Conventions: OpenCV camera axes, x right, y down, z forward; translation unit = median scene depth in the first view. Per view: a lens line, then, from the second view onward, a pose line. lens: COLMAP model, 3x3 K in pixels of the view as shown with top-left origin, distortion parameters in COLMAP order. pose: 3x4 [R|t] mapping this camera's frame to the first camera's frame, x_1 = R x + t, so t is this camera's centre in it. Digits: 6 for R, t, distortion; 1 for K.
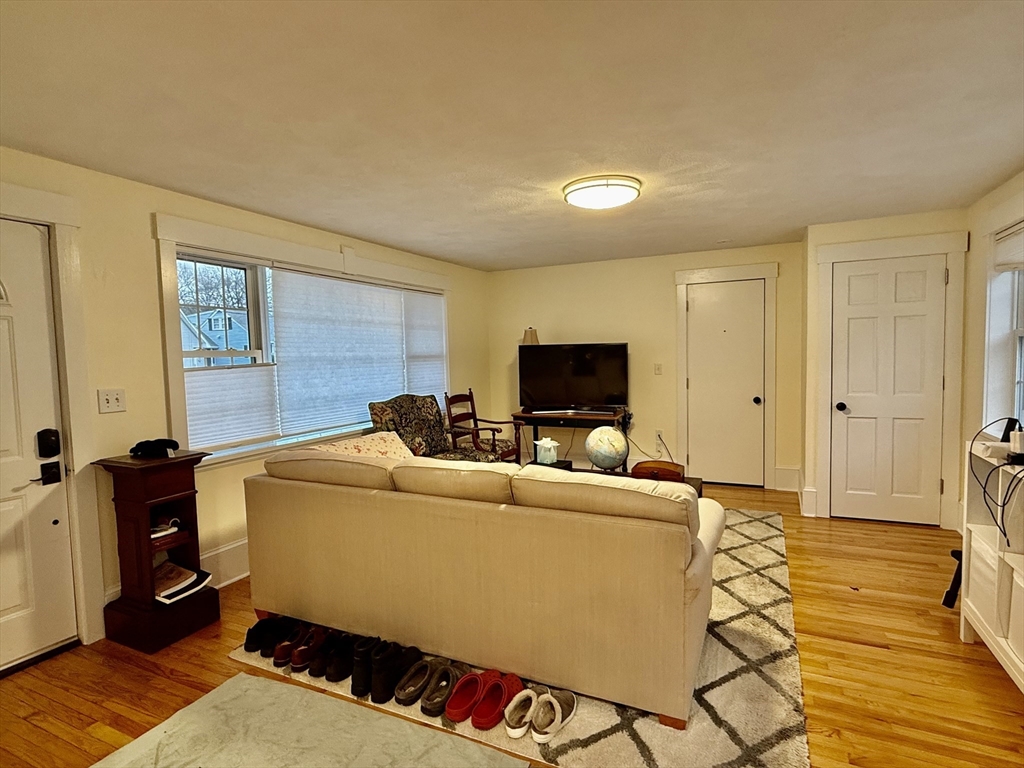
lens RADIAL K [[533.1, 0, 512.1], [0, 533.1, 388.3], [0, 0, 1]] dist [0.001678, -0.000195]
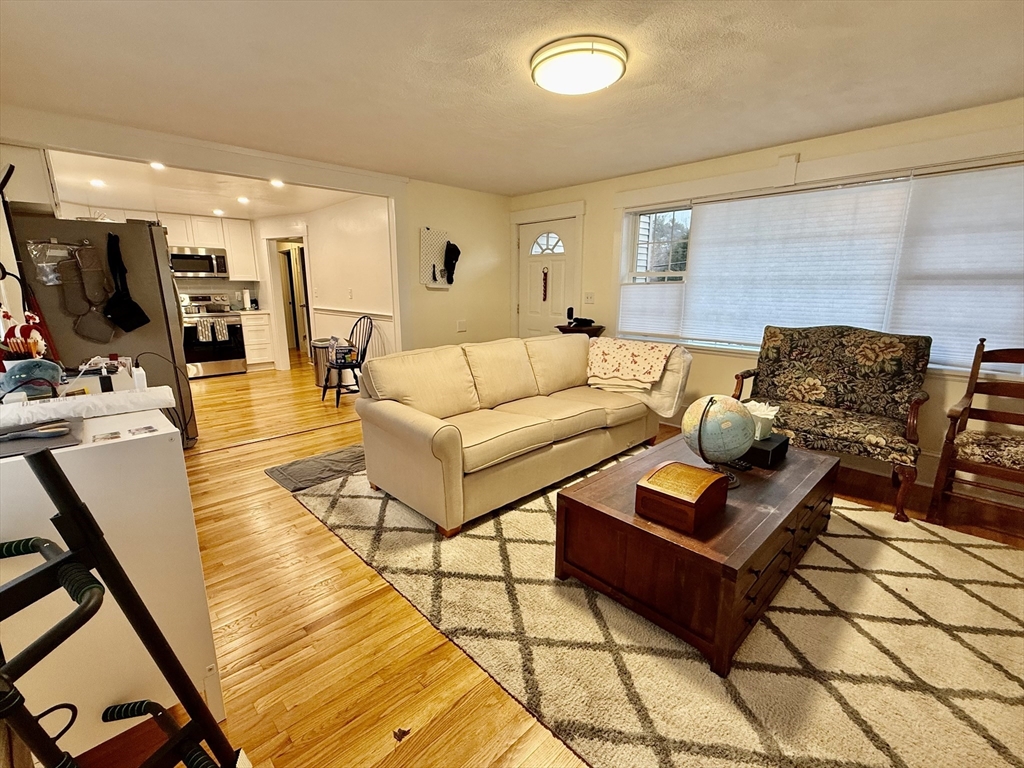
lens RADIAL K [[451.9, 0, 509.8], [0, 451.9, 384.2], [0, 0, 1]] dist [0.000963, 0.000061]
pose [[-0.354462, 0.228760, -0.906656, 0.652687], [-0.046399, 0.964115, 0.261398, -0.062290], [0.933918, 0.134724, -0.331128, 0.838829]]
